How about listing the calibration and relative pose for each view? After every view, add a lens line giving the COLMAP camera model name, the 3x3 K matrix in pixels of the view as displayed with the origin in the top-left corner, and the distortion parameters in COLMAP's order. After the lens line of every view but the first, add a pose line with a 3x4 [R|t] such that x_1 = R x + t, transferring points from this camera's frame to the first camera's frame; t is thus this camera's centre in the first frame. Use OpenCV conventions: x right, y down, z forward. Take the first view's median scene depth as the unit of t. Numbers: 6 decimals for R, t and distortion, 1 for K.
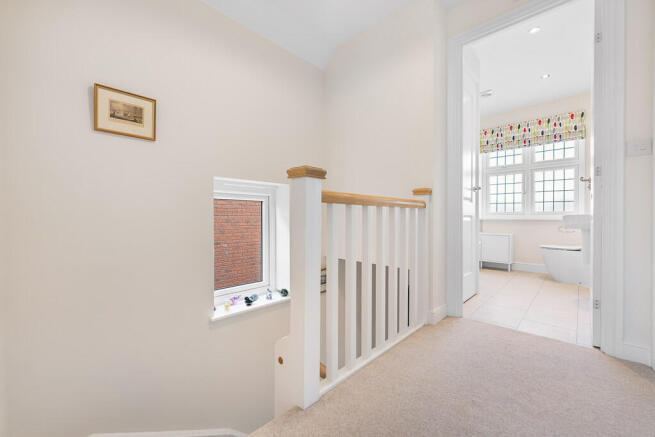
lens RADIAL K [[268.2, 0, 331.6], [0, 268.2, 221.3], [0, 0, 1]] dist [0.000802, -0.001160]
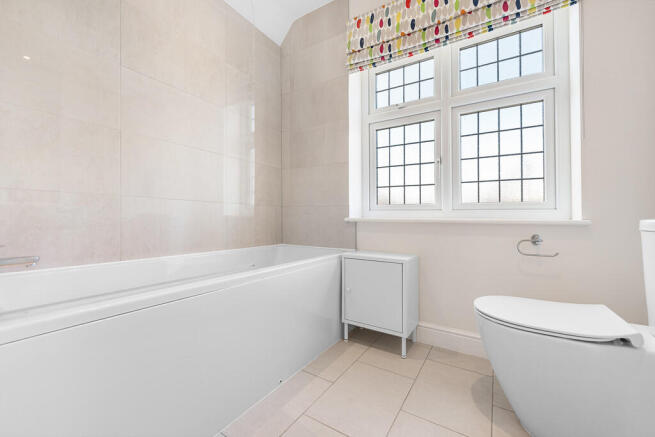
lens RADIAL K [[268.2, 0, 325.0], [0, 268.2, 216.4], [0, 0, 1]] dist [0.000802, -0.001160]
pose [[0.984013, -0.001469, 0.178090, 0.455016], [0.003568, 0.999928, -0.011463, -0.010141], [-0.178060, 0.011915, 0.983948, 0.600799]]
